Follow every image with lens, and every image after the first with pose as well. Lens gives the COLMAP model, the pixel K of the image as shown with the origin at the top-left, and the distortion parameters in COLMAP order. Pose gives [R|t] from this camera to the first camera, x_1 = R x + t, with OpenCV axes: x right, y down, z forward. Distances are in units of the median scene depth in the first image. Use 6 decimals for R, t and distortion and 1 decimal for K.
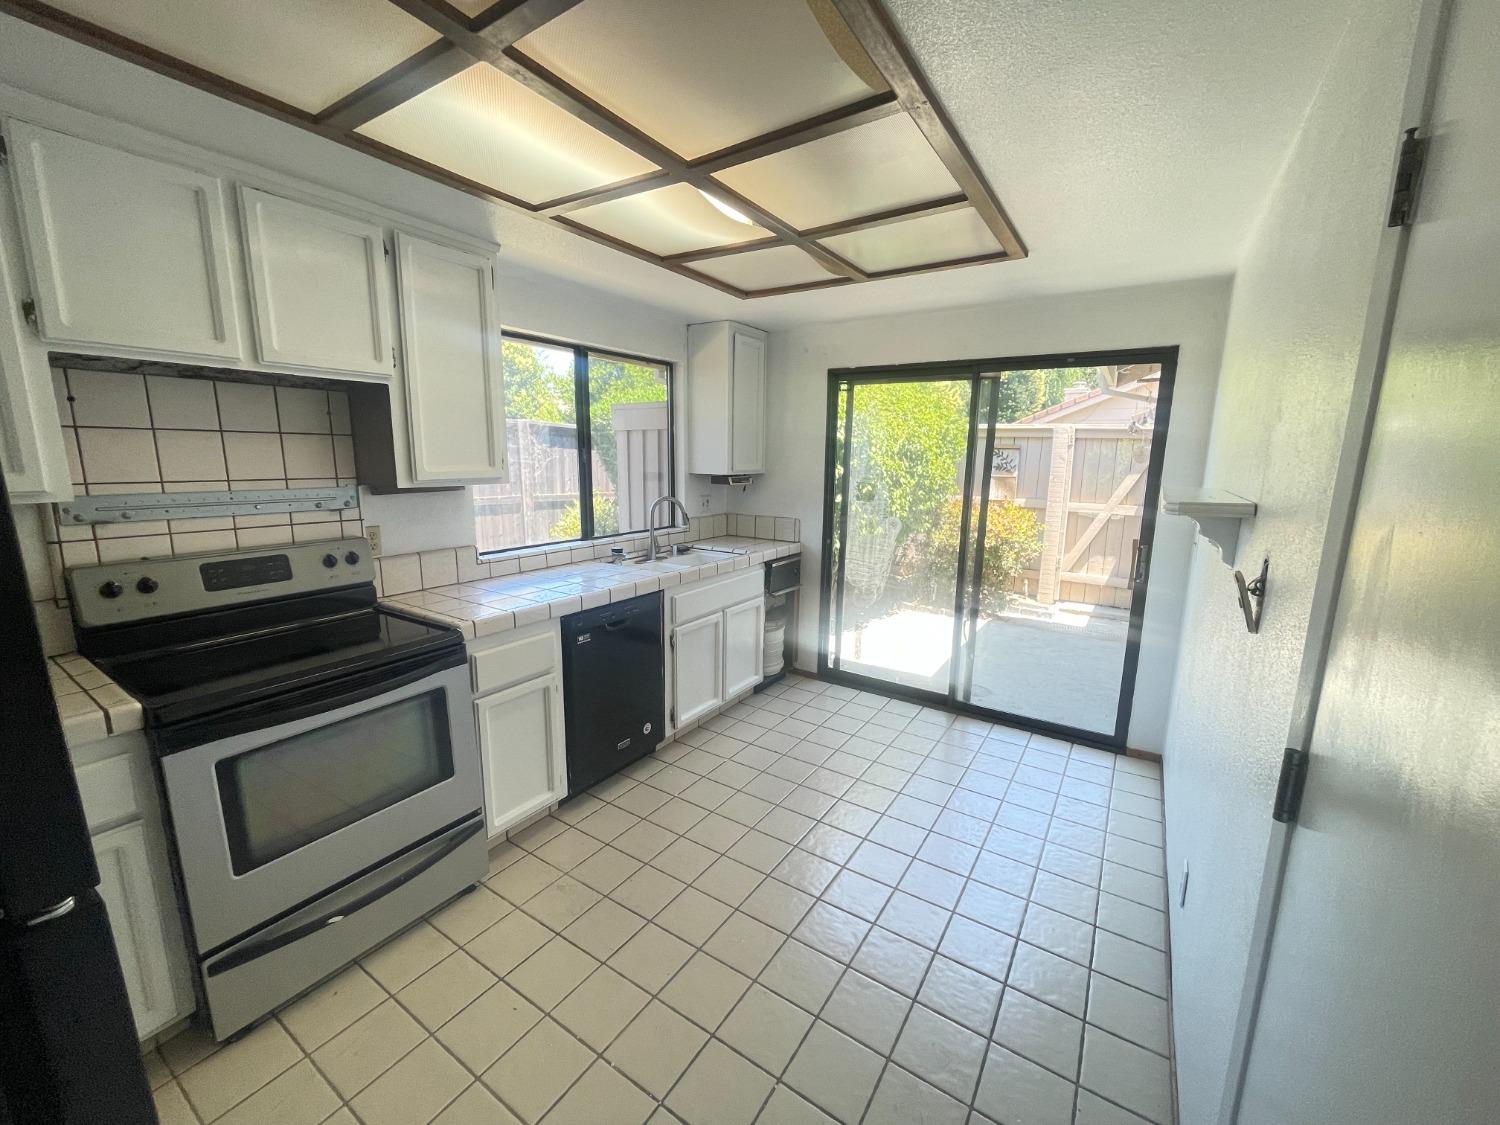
lens RADIAL K [[603.2, 0, 747.8], [0, 603.2, 558.1], [0, 0, 1]] dist [-0.001291, -0.000003]
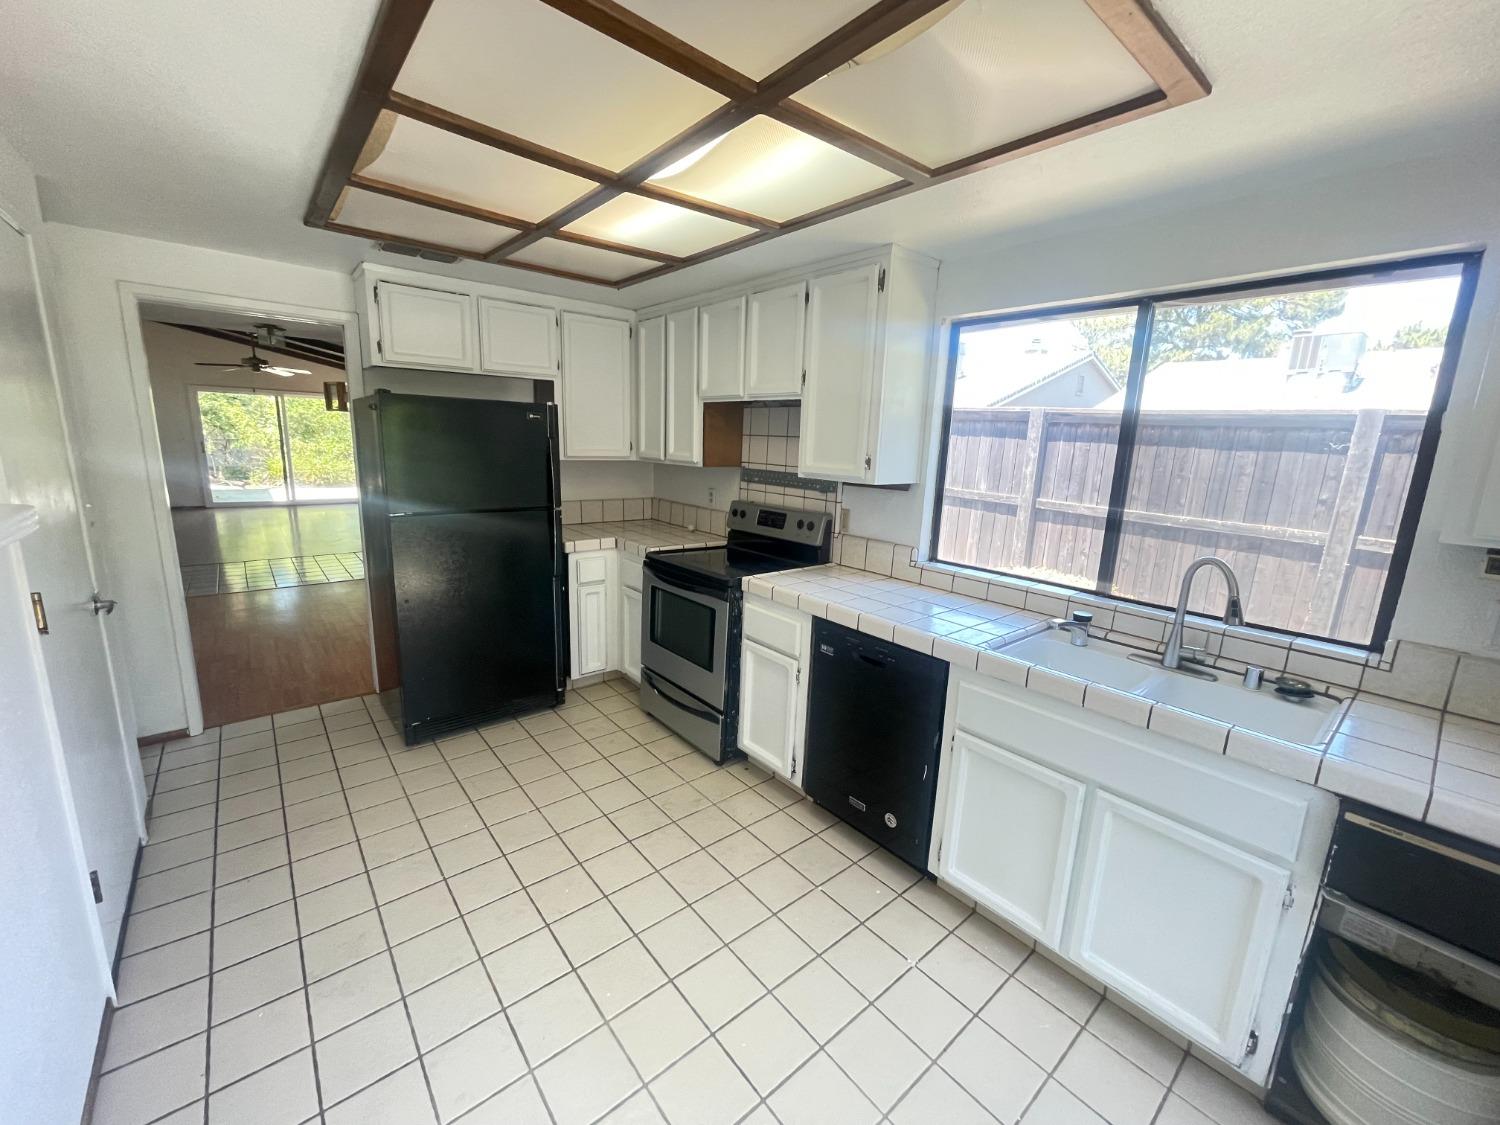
lens RADIAL K [[603.2, 0, 743.8], [0, 603.2, 561.8], [0, 0, 1]] dist [-0.001291, -0.000003]
pose [[-0.295129, 0.165813, -0.940960, 0.629519], [-0.207839, 0.950102, 0.232612, -0.187865], [0.932578, 0.264219, -0.245940, 1.075070]]
